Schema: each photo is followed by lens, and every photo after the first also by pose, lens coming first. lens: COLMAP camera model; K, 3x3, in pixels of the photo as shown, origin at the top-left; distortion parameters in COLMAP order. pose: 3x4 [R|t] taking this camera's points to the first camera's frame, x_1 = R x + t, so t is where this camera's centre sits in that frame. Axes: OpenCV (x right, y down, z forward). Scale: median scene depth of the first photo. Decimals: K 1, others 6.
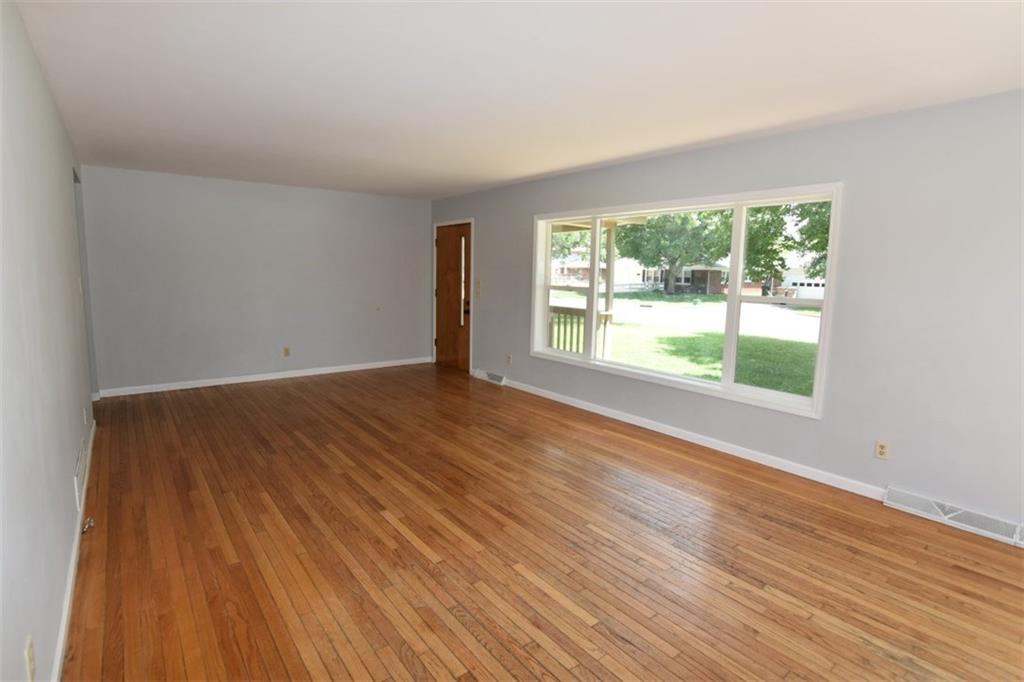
lens RADIAL K [[504.2, 0, 509.6], [0, 504.2, 341.5], [0, 0, 1]] dist [-0.021513, 0.000497]
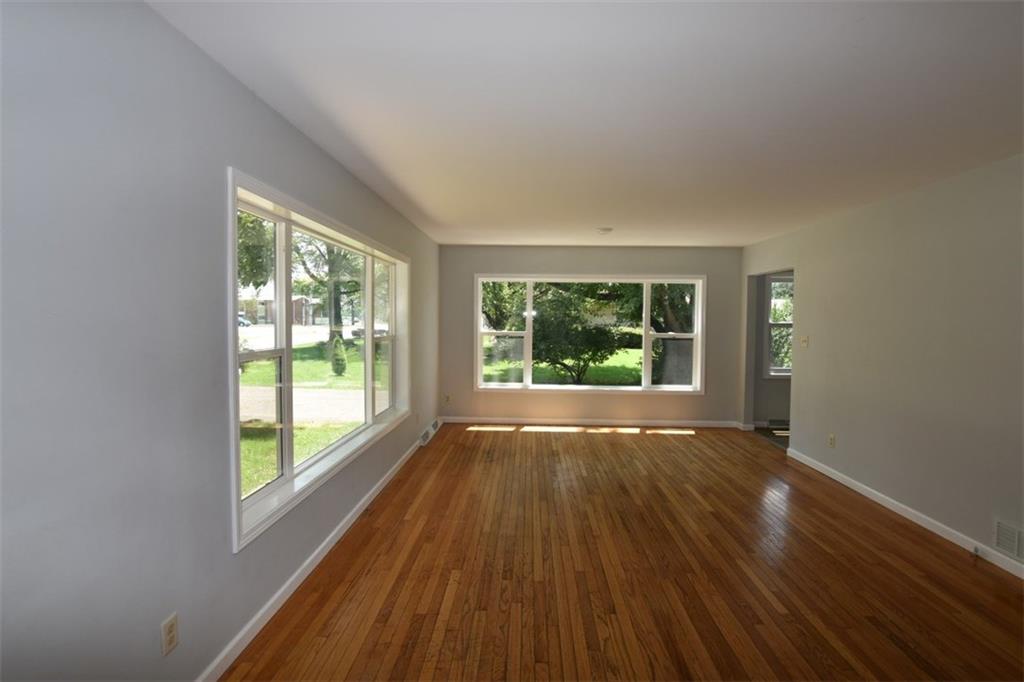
lens RADIAL K [[504.2, 0, 509.1], [0, 504.2, 339.7], [0, 0, 1]] dist [-0.021513, 0.000497]
pose [[-0.763581, -0.052828, 0.643548, -0.549855], [0.063487, 0.985676, 0.156241, -0.276944], [-0.642584, 0.160159, -0.749290, 1.859718]]
